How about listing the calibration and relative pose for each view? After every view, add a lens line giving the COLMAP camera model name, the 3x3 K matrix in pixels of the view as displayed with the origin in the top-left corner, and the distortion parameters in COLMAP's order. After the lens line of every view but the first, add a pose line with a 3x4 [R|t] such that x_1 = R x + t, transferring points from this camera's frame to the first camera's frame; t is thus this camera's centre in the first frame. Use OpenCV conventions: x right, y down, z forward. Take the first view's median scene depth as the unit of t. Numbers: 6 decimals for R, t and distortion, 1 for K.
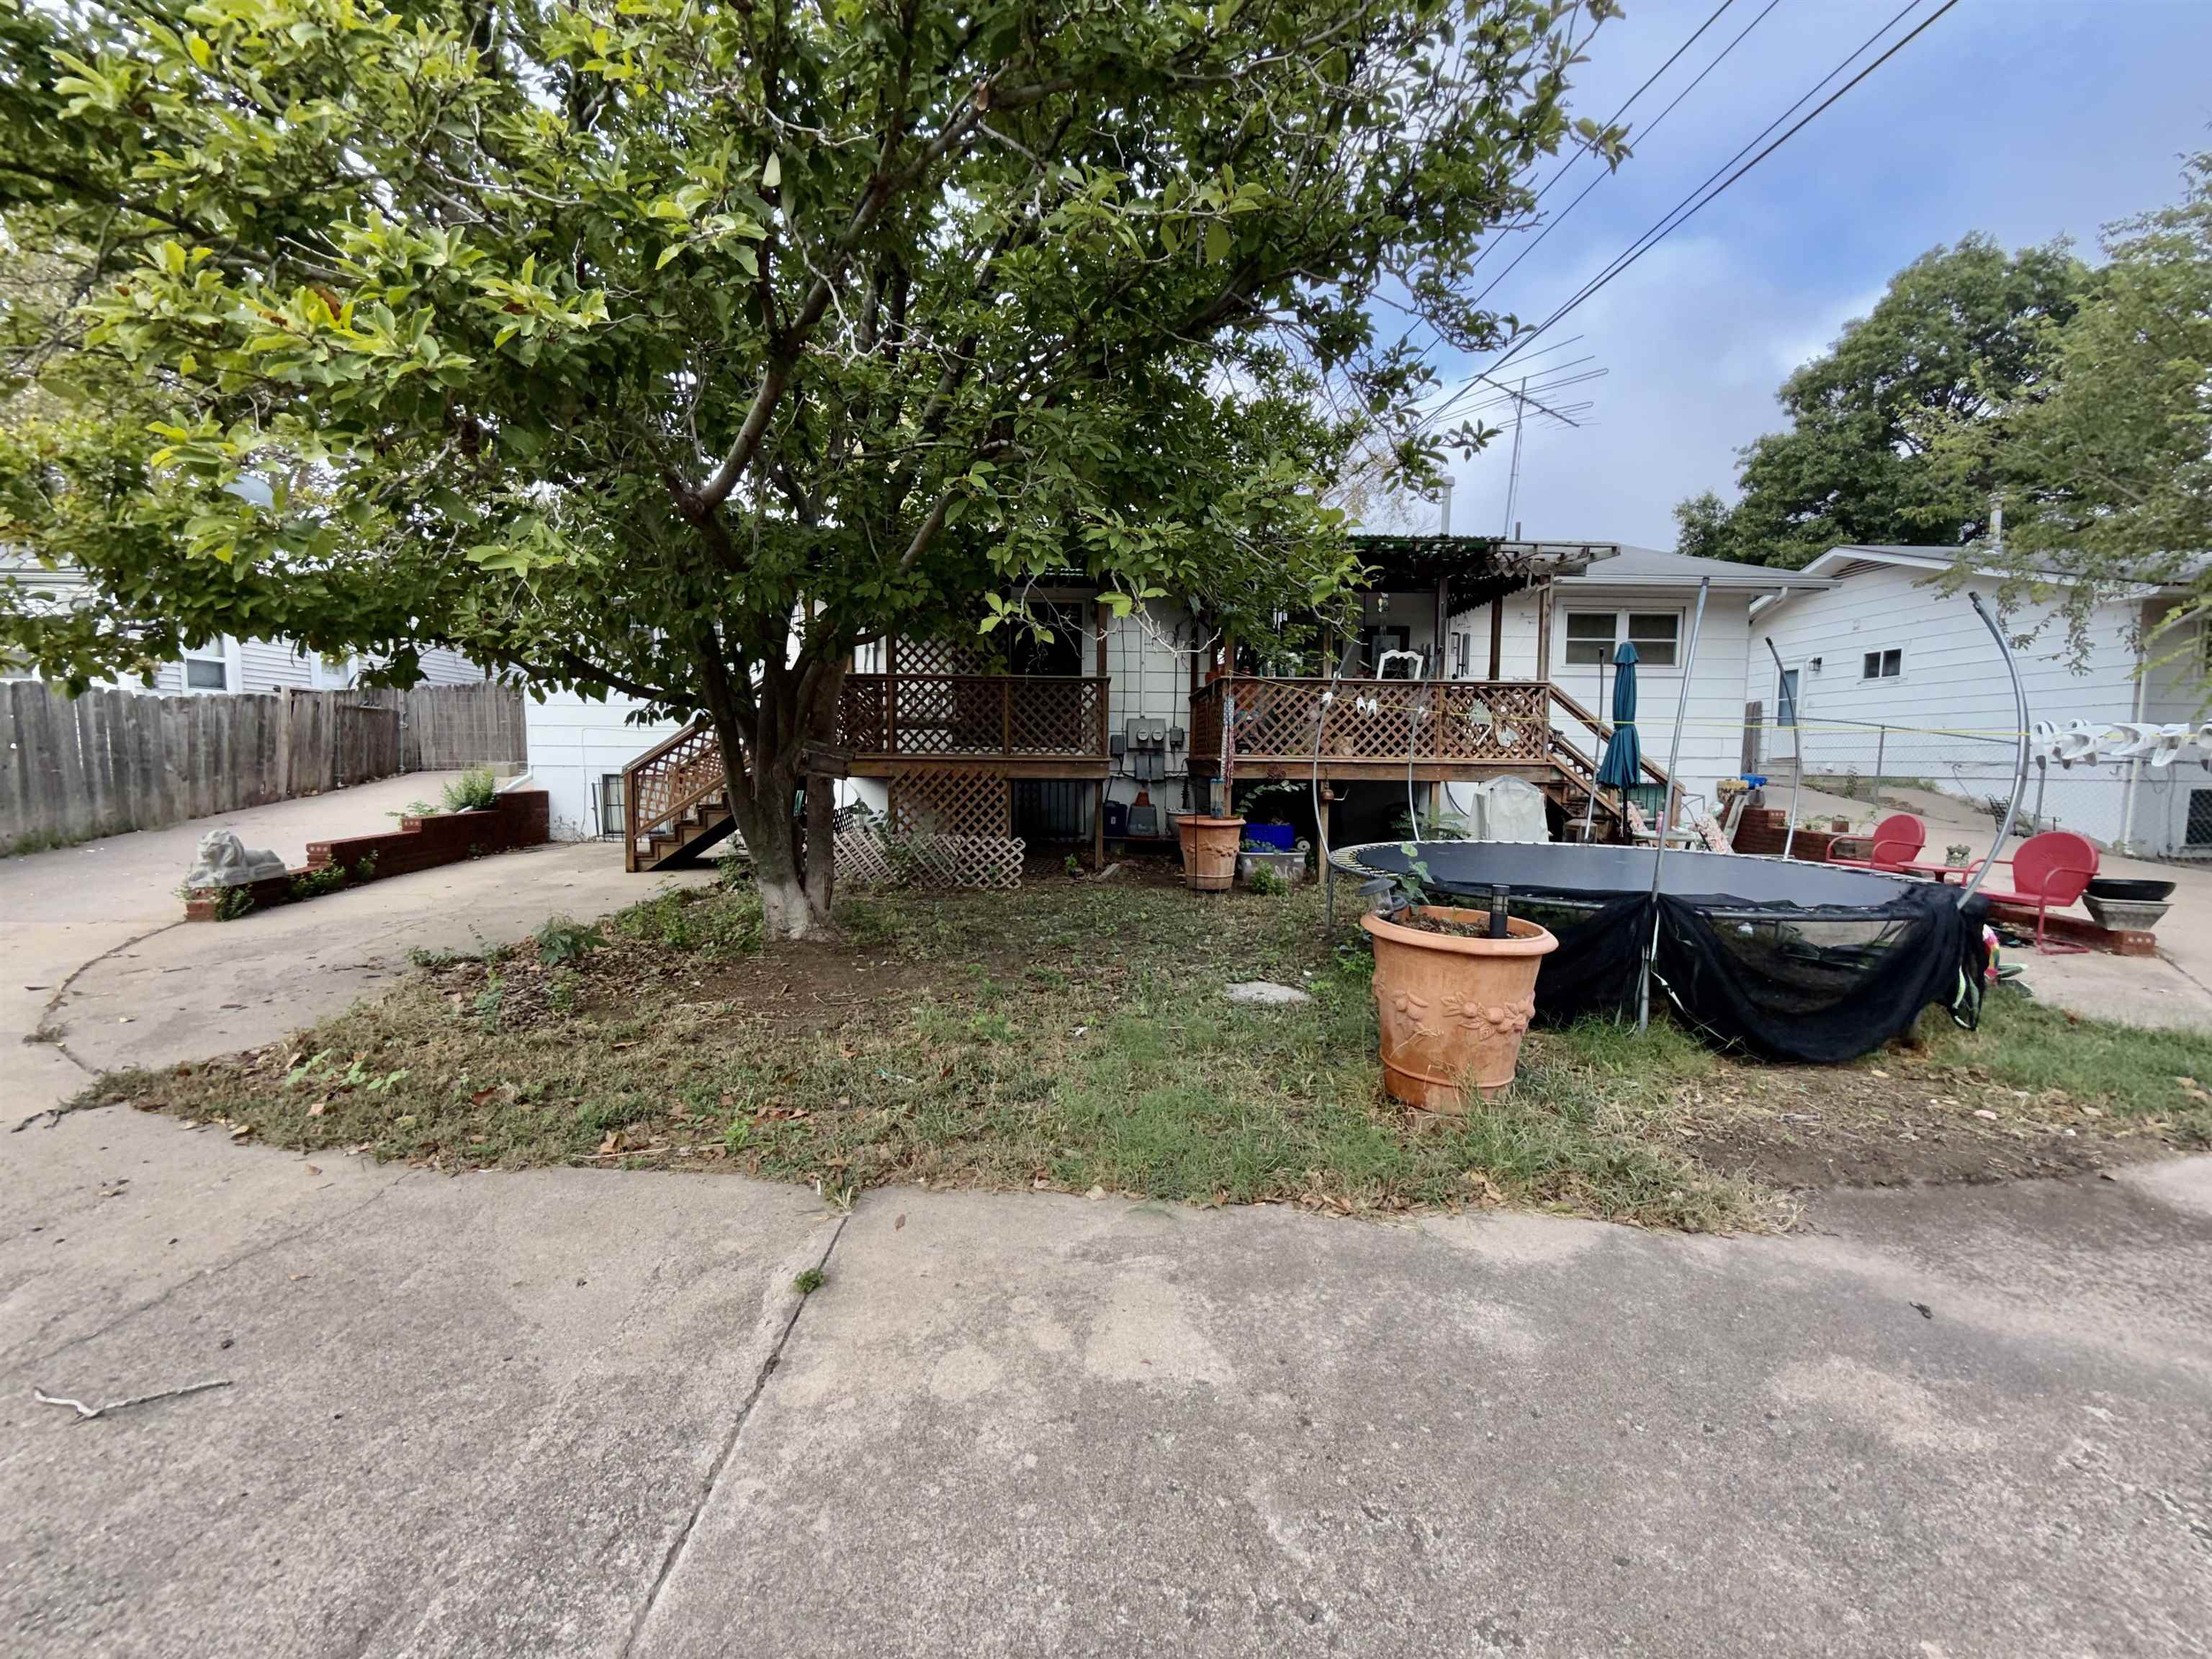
lens RADIAL K [[882.8, 0, 1103.2], [0, 882.8, 824.8], [0, 0, 1]] dist [0.001186, -0.000186]
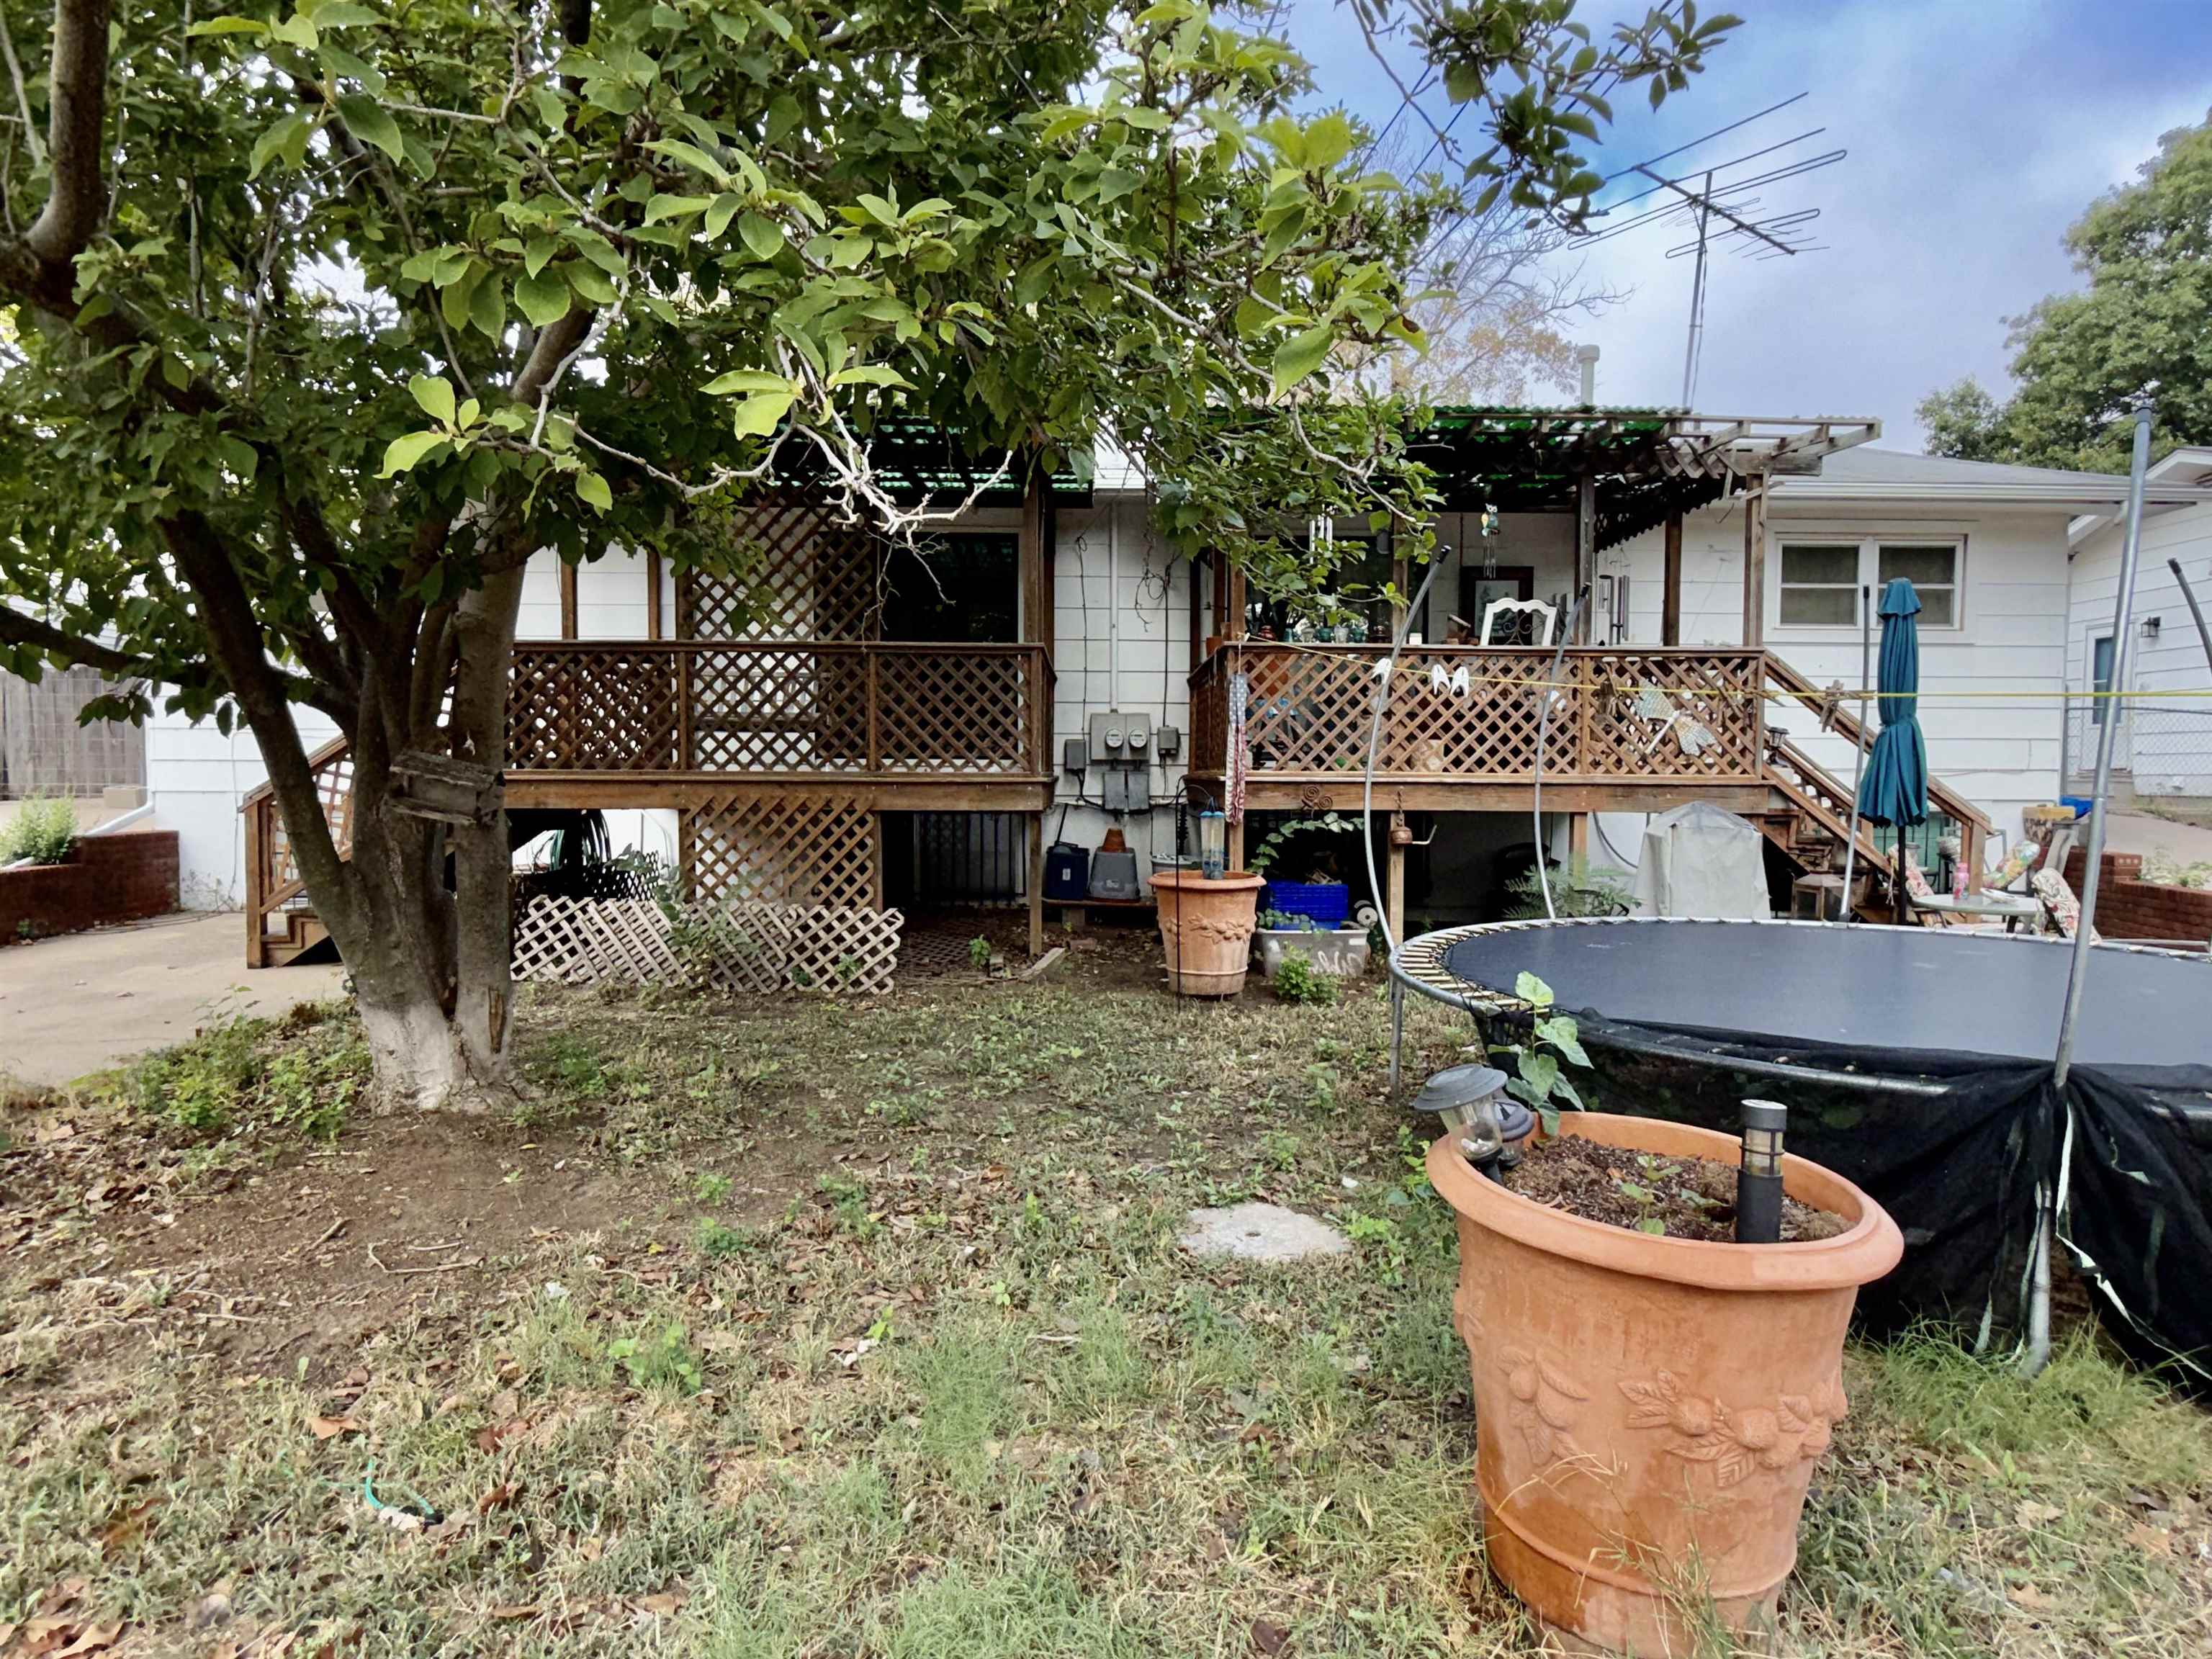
lens RADIAL K [[1222.8, 0, 1106.0], [0, 1222.8, 829.5], [0, 0, 1]] dist [-0.000519, 0.000592]
pose [[0.999975, -0.004338, -0.005572, 0.055255], [0.004180, 0.999598, -0.028043, -0.015379], [0.005692, 0.028019, 0.999591, 0.157467]]
